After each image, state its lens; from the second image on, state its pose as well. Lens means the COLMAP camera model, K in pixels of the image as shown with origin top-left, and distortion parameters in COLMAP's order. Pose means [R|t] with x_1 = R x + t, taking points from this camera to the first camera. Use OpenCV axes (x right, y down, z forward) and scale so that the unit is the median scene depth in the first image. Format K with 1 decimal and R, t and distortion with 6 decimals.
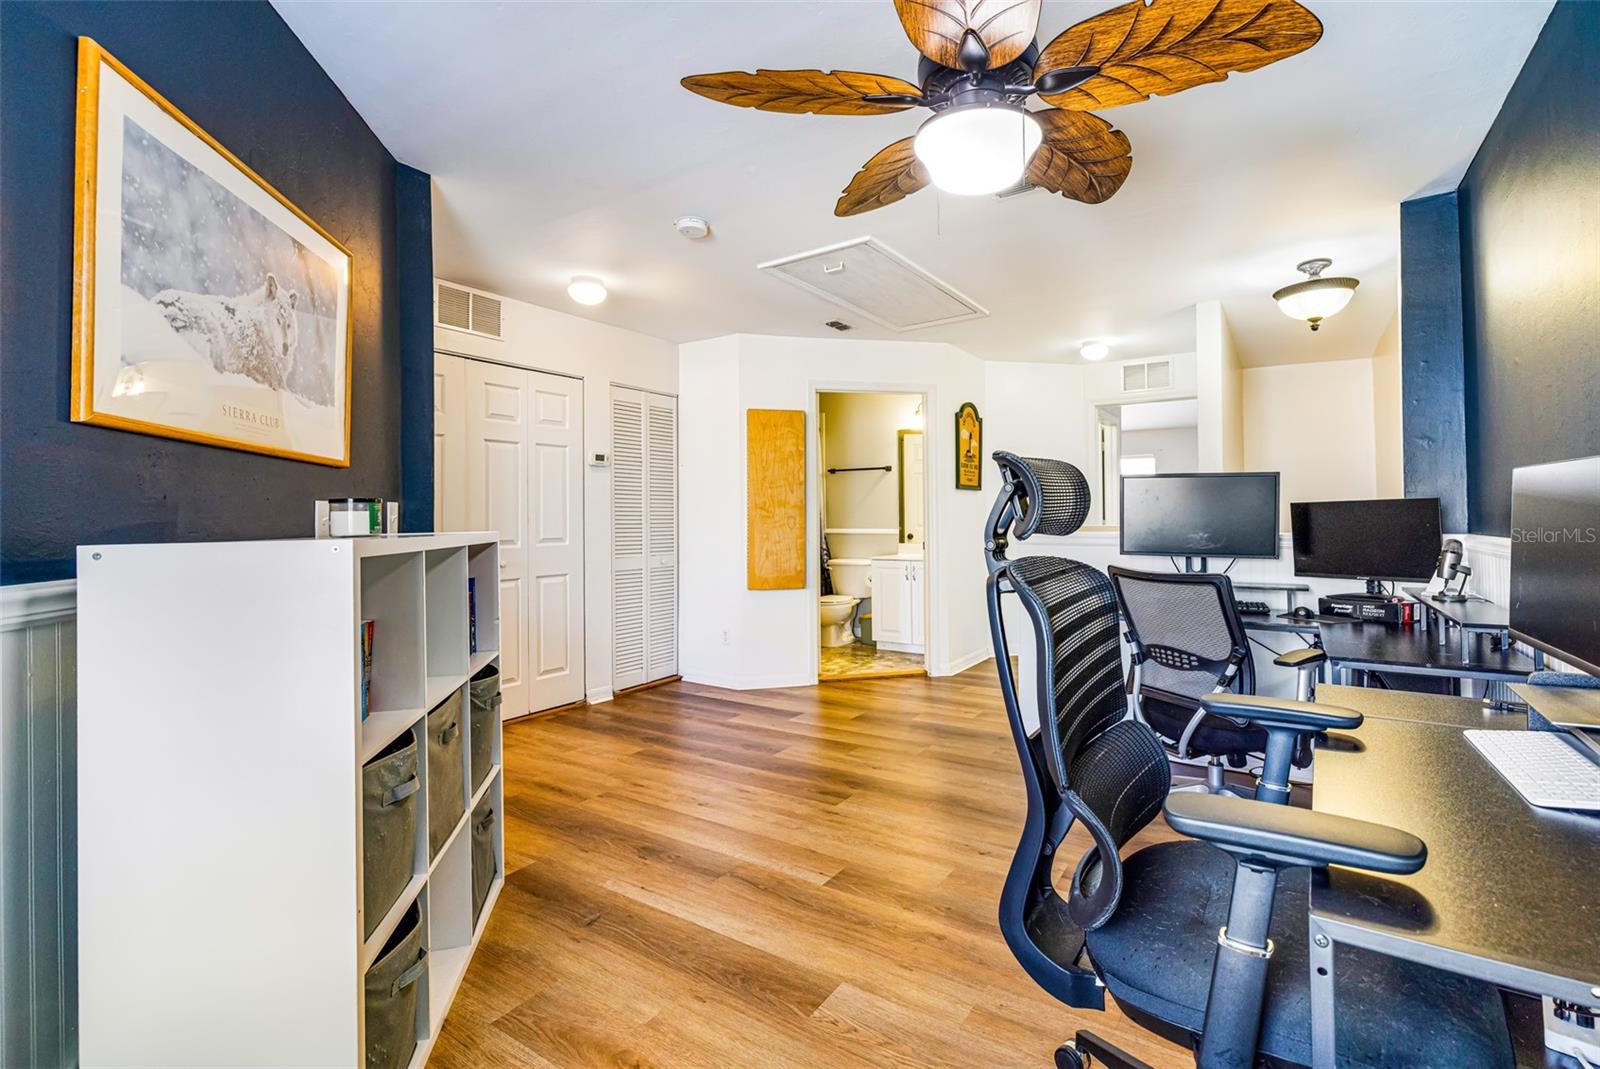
lens RADIAL K [[692.6, 0, 800.0], [0, 692.6, 534.5], [0, 0, 1]] dist [0.000448, 0.000173]
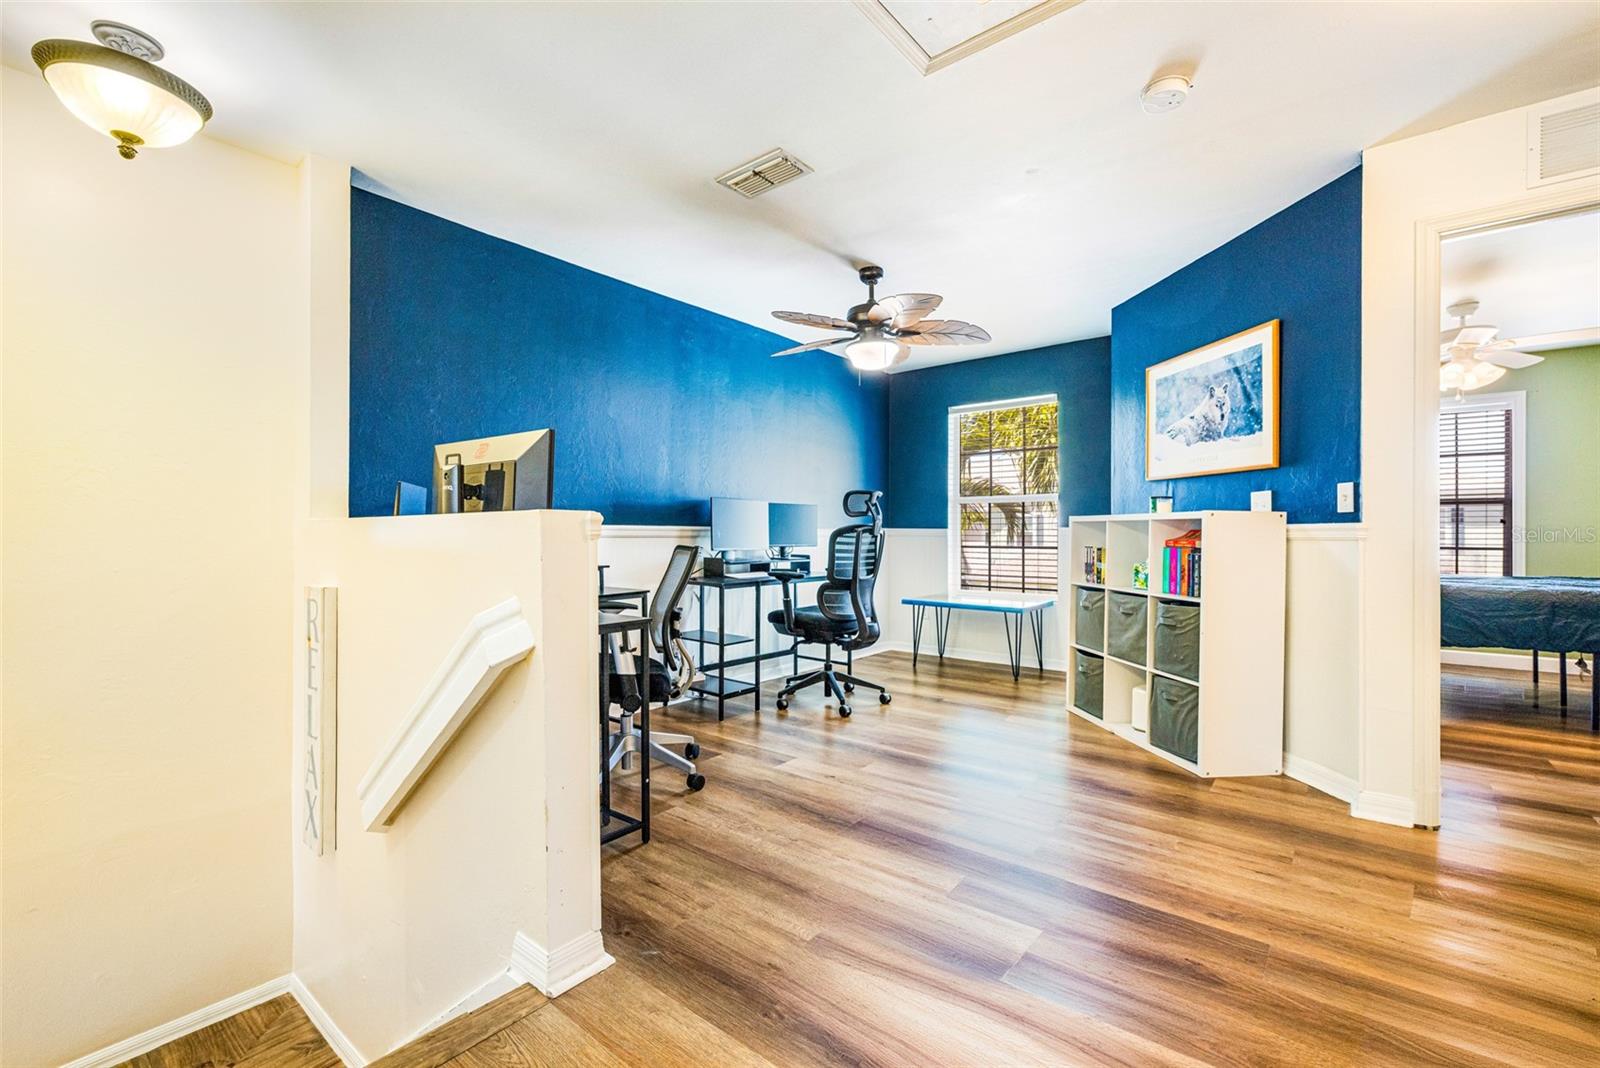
lens RADIAL K [[692.6, 0, 800.0], [0, 692.6, 534.0], [0, 0, 1]] dist [0.000448, 0.000173]
pose [[-0.997379, 0.006042, 0.072099, 0.189189], [0.005904, 0.999980, -0.002134, 0.016892], [-0.072111, -0.001703, -0.997395, 1.777184]]
